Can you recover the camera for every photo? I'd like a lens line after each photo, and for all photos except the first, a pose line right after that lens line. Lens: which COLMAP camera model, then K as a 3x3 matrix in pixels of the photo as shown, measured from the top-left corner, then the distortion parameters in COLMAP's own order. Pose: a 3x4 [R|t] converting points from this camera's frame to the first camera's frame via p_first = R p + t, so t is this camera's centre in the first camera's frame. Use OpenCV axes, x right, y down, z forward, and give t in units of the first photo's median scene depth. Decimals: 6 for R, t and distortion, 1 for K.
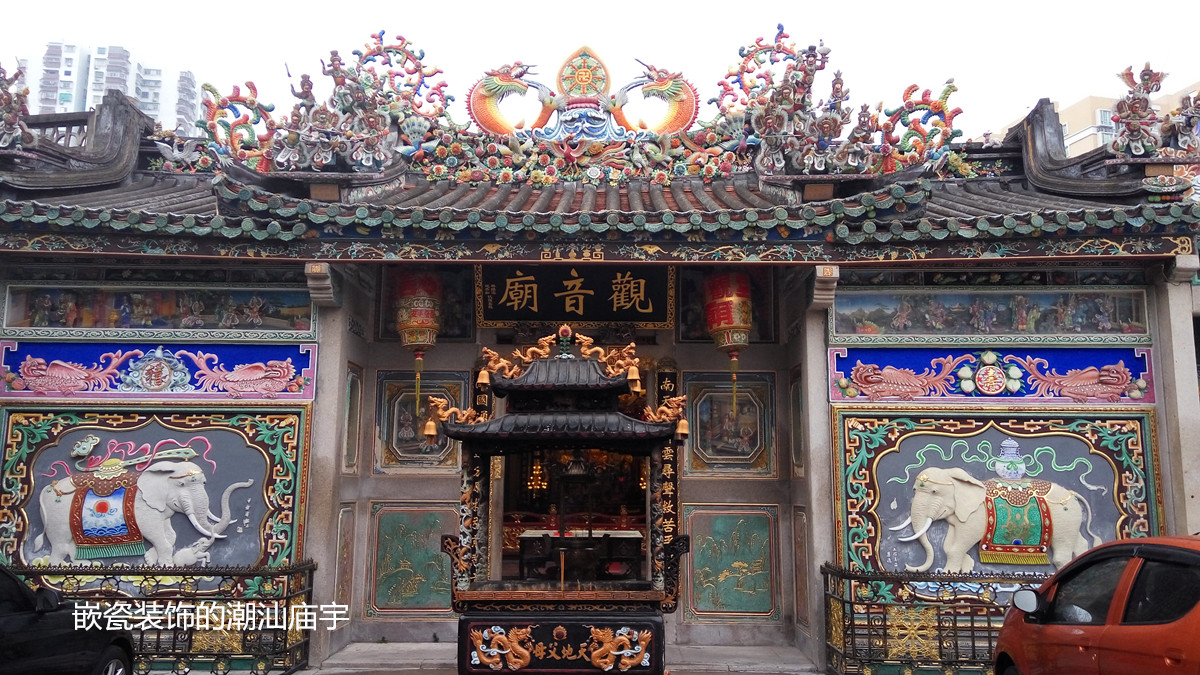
lens RADIAL K [[949.3, 0, 600.0], [0, 949.3, 337.5], [0, 0, 1]] dist [0.106379, -0.147484]
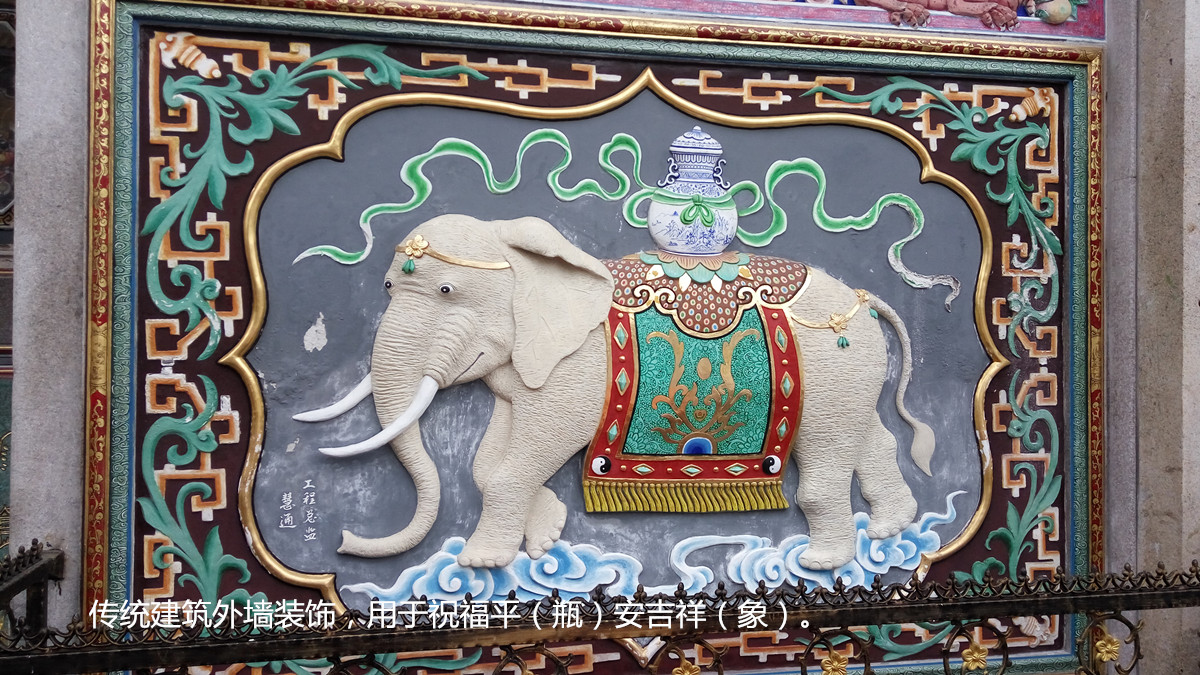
lens RADIAL K [[949.3, 0, 600.0], [0, 949.3, 337.5], [0, 0, 1]] dist [0.106379, -0.147484]
pose [[0.976853, -0.002219, 0.213901, 0.319699], [-0.030082, 0.988585, 0.147634, 0.125112], [-0.211787, -0.150651, 0.965635, 0.678354]]
